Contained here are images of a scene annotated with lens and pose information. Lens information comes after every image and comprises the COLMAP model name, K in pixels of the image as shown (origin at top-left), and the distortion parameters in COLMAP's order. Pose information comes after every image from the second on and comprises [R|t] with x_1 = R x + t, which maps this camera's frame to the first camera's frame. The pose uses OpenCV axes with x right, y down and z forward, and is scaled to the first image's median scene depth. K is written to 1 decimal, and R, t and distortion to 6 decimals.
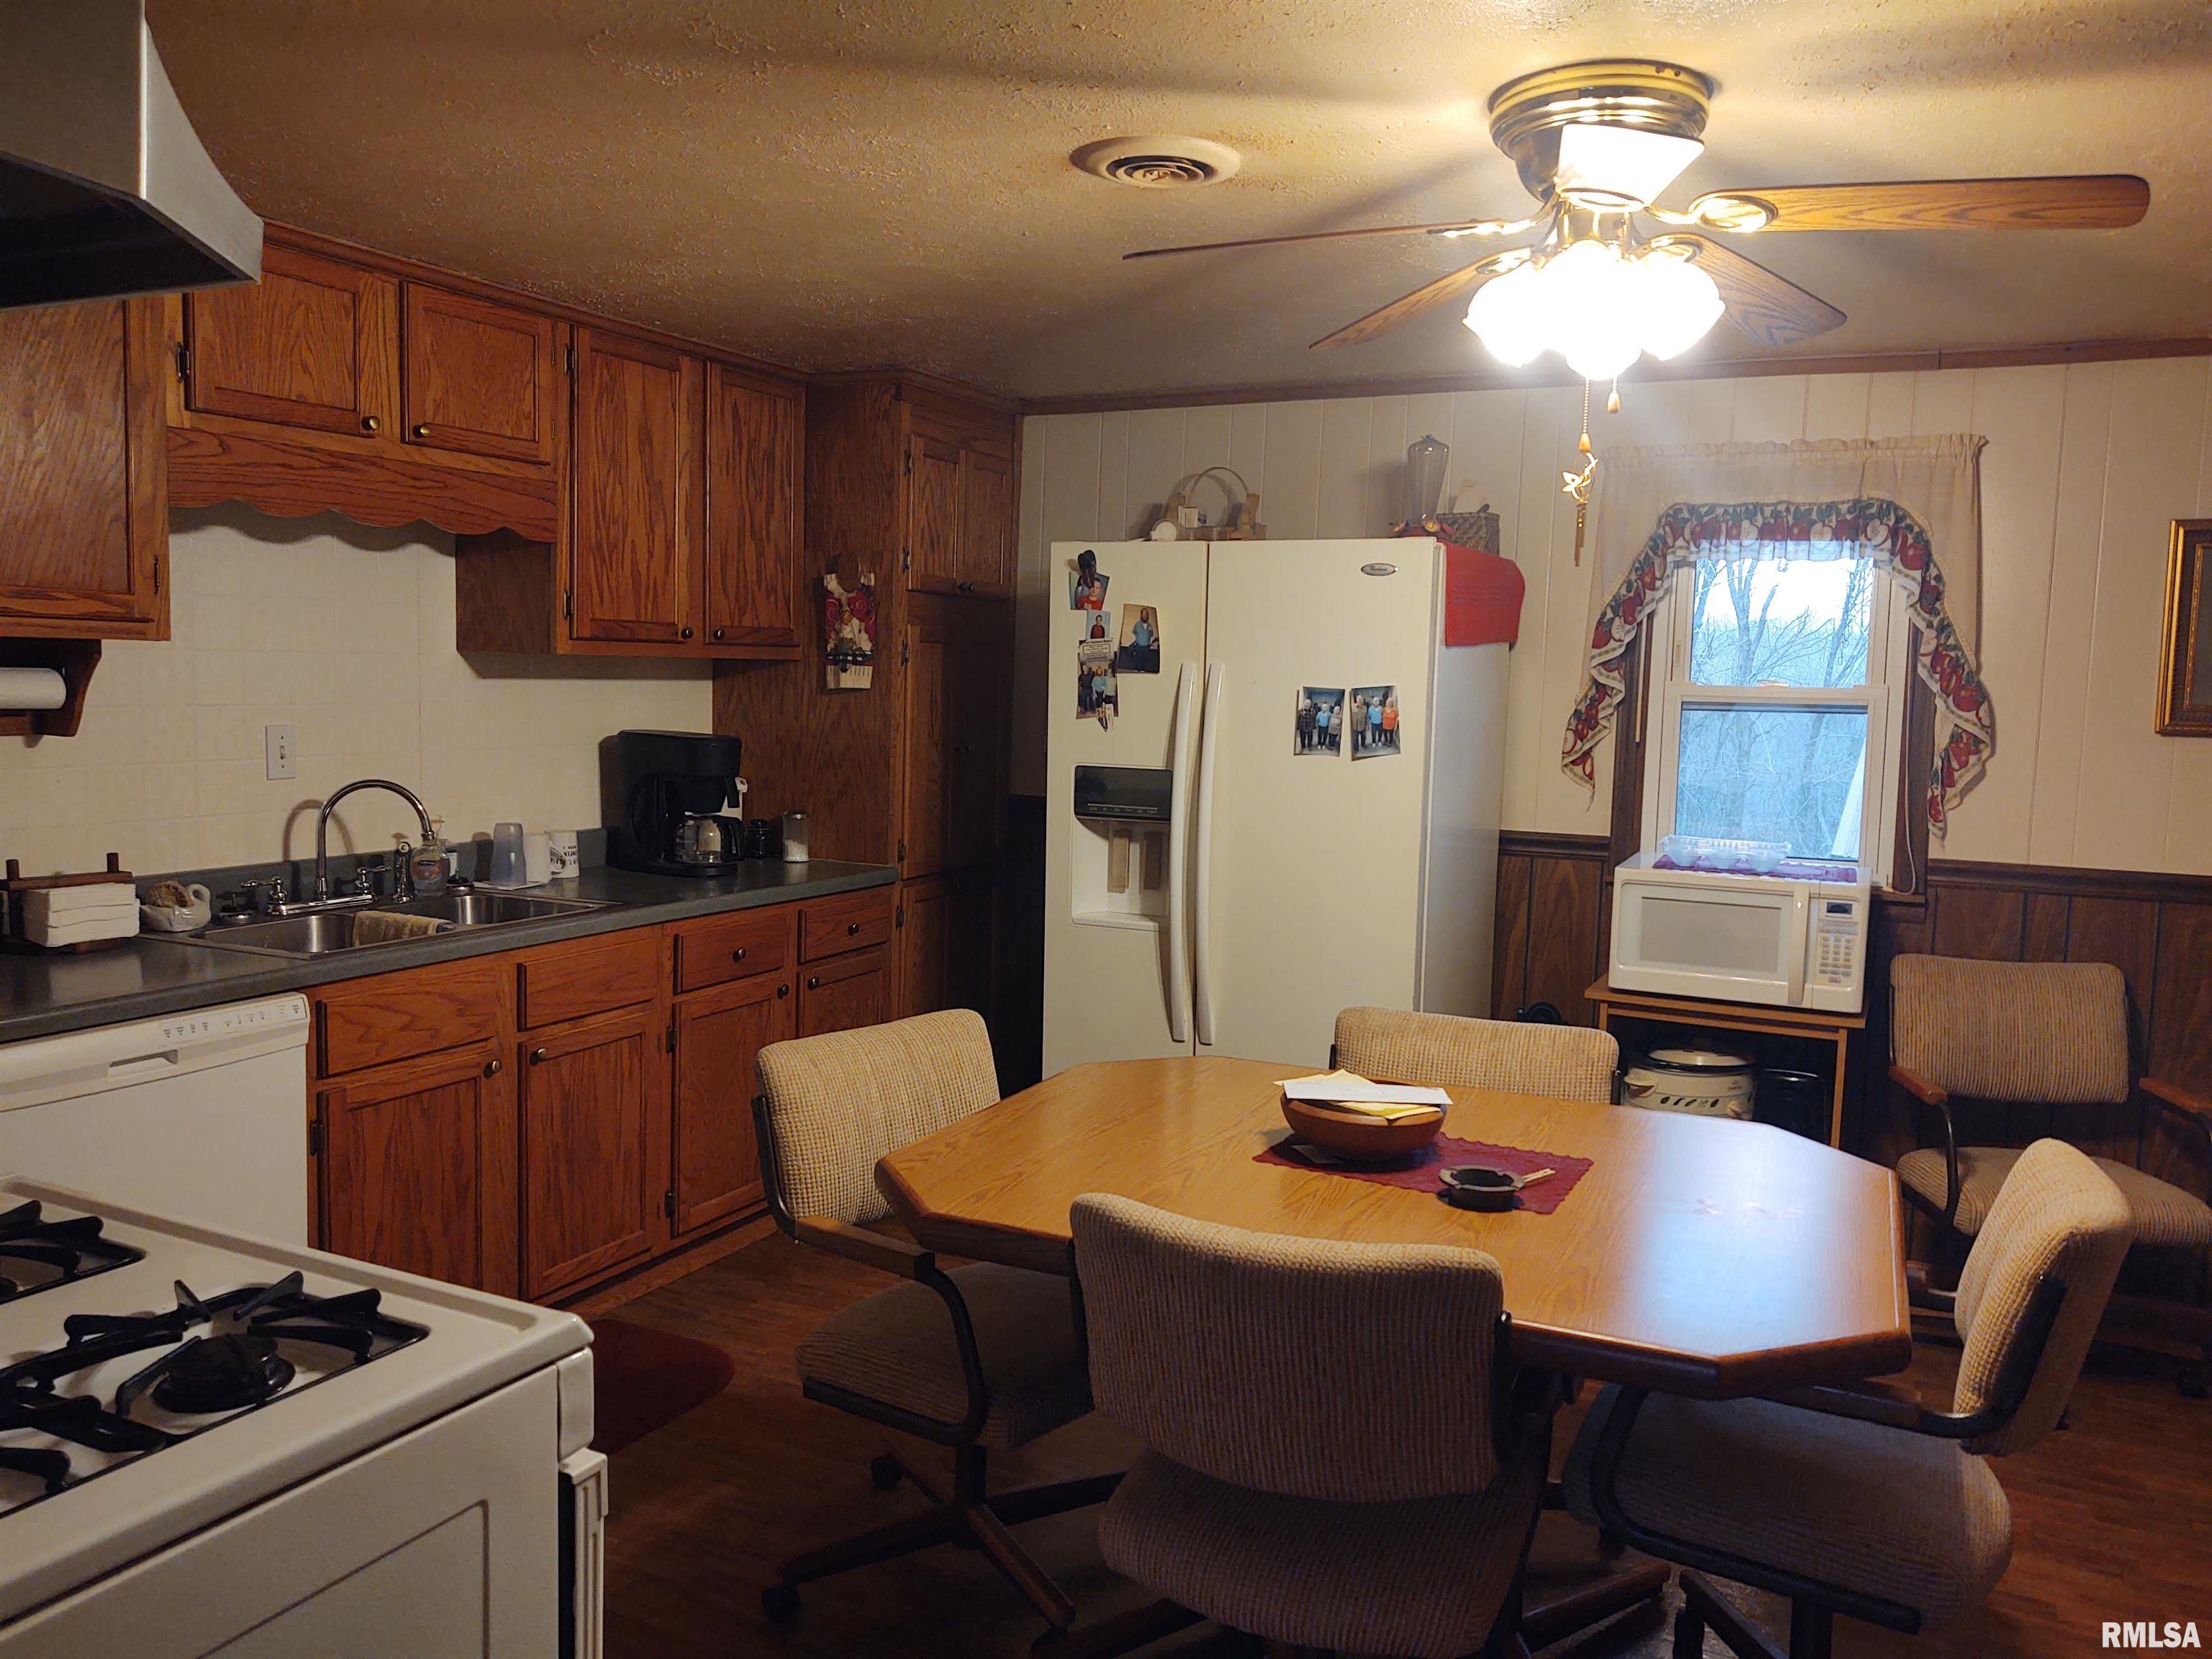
lens RADIAL K [[1689.8, 0, 1114.1], [0, 1689.8, 824.9], [0, 0, 1]] dist [0.044703, -0.026094]
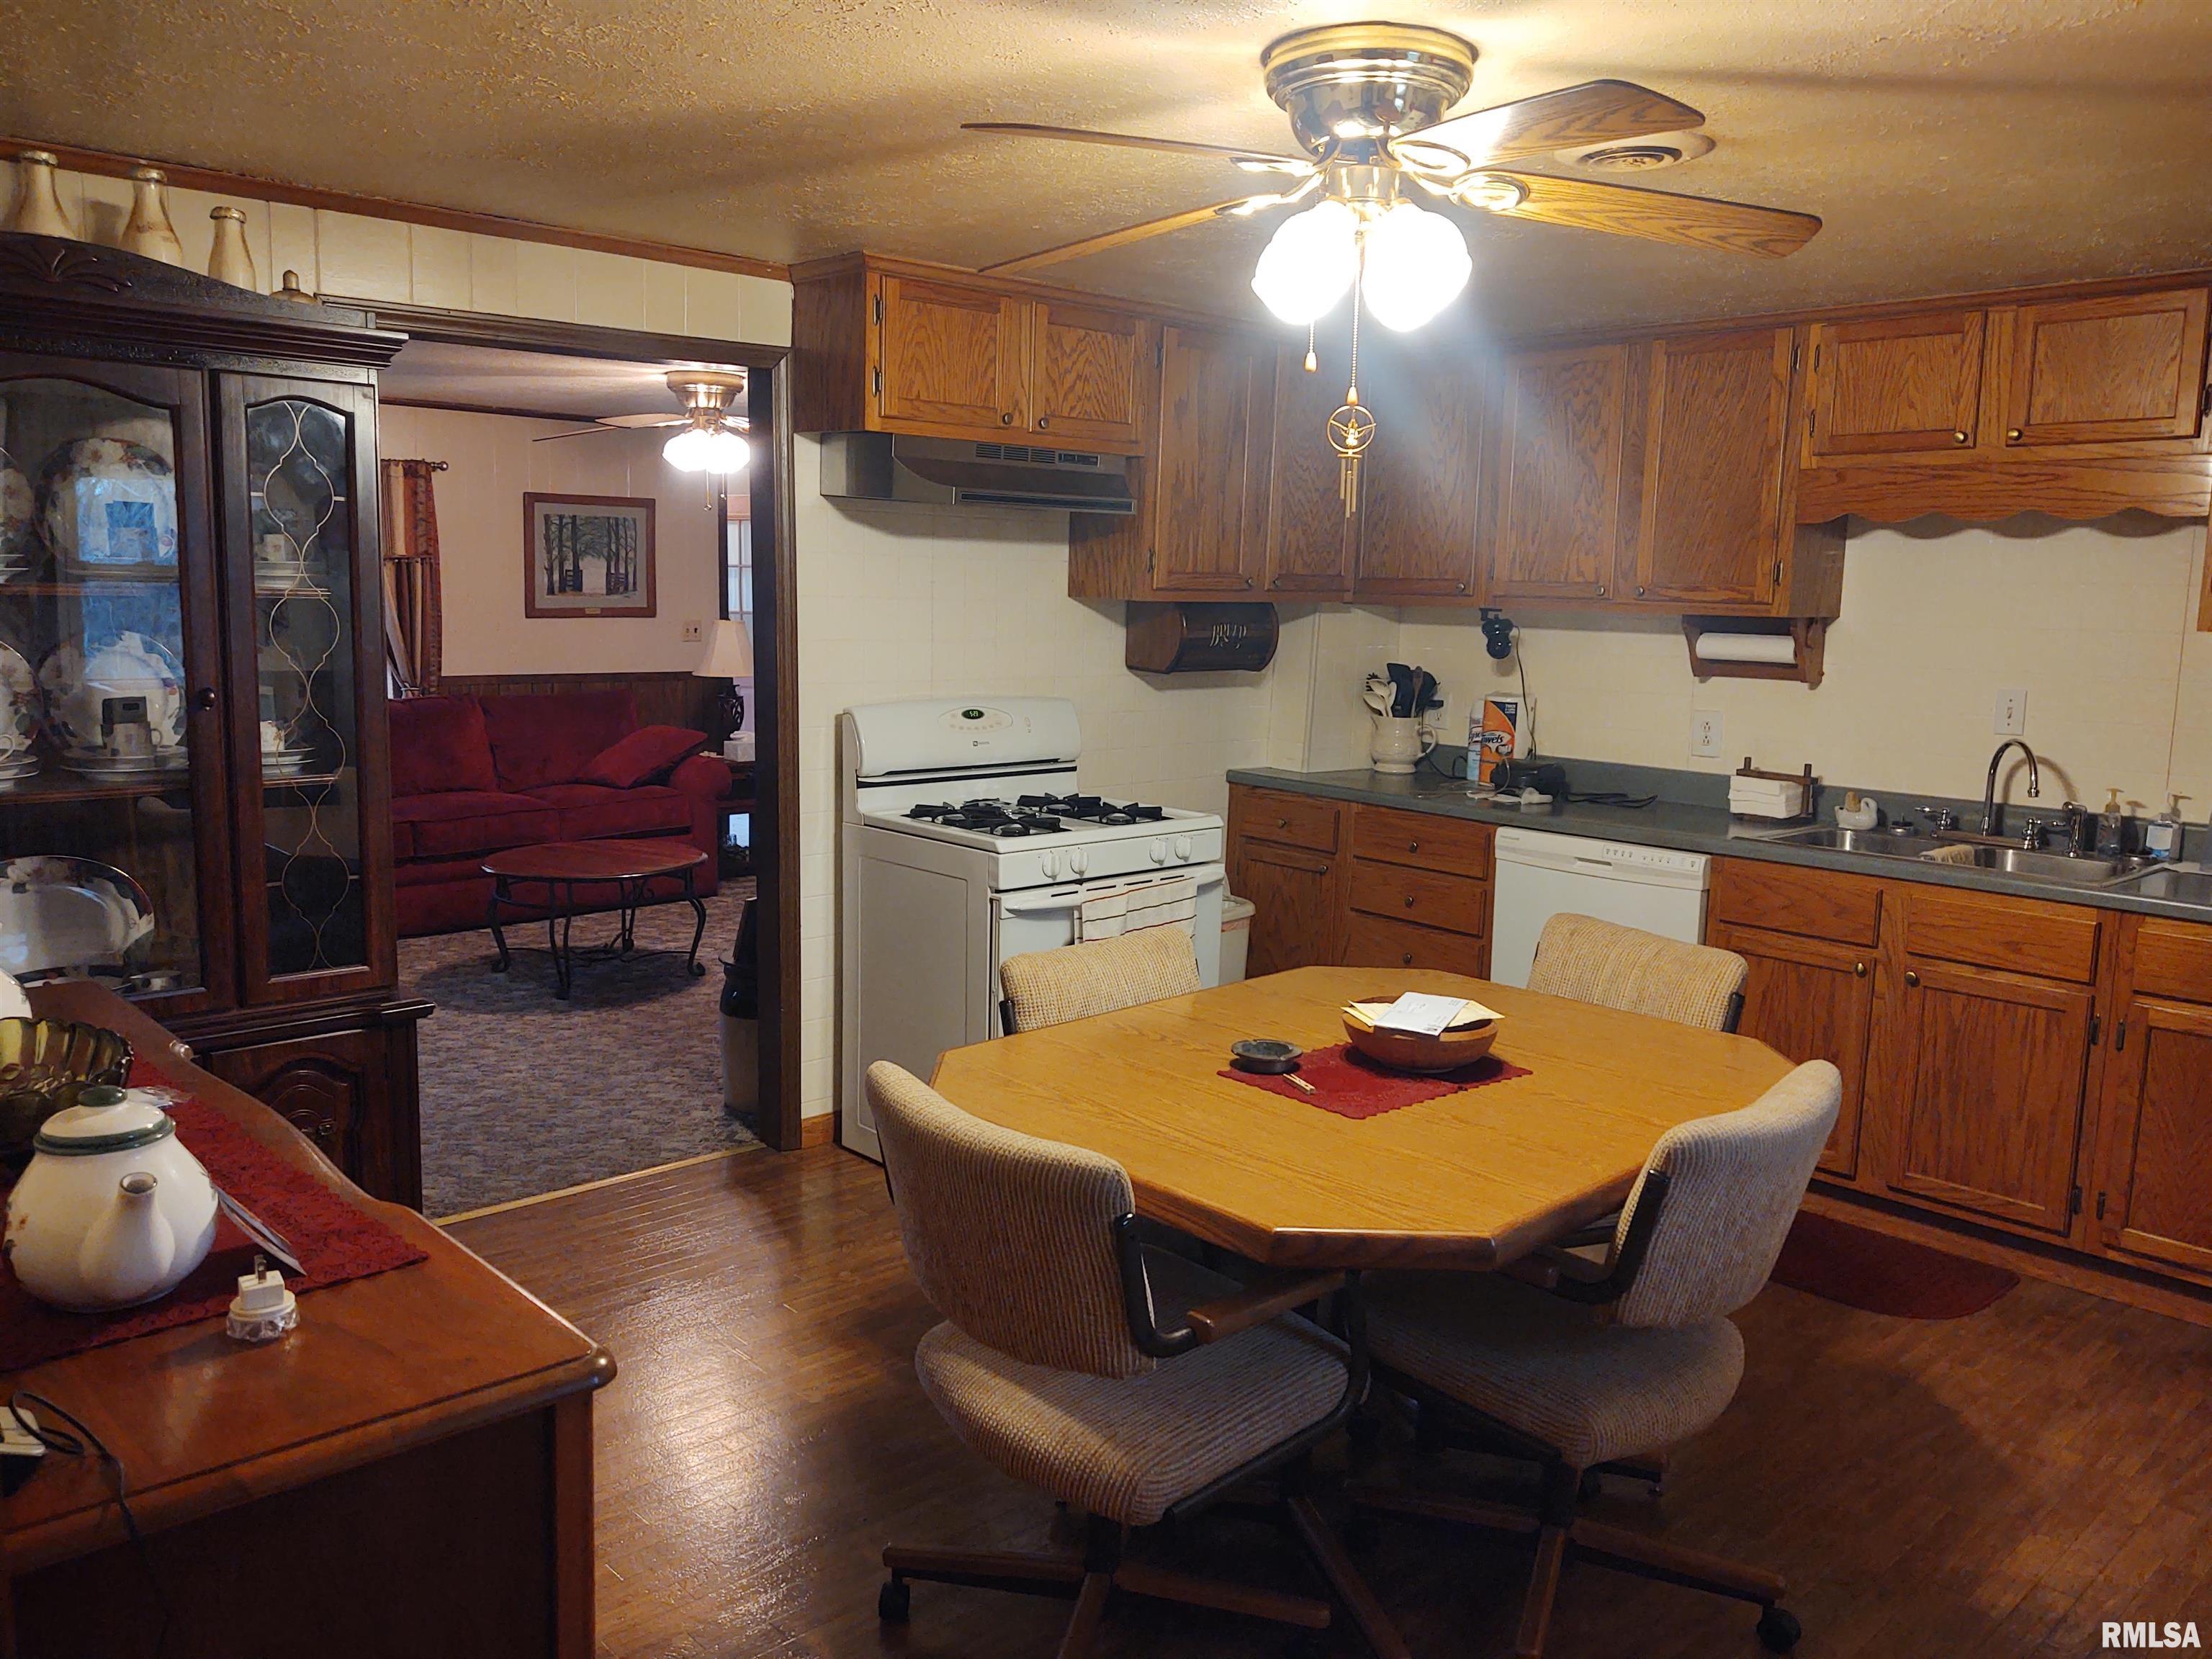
lens RADIAL K [[1689.8, 0, 1062.4], [0, 1689.8, 814.4], [0, 0, 1]] dist [0.044703, -0.026094]
pose [[-0.377409, 0.094070, -0.921256, 0.981013], [-0.116715, 0.982062, 0.148093, -0.080623], [0.918662, 0.163416, -0.359660, 0.927128]]
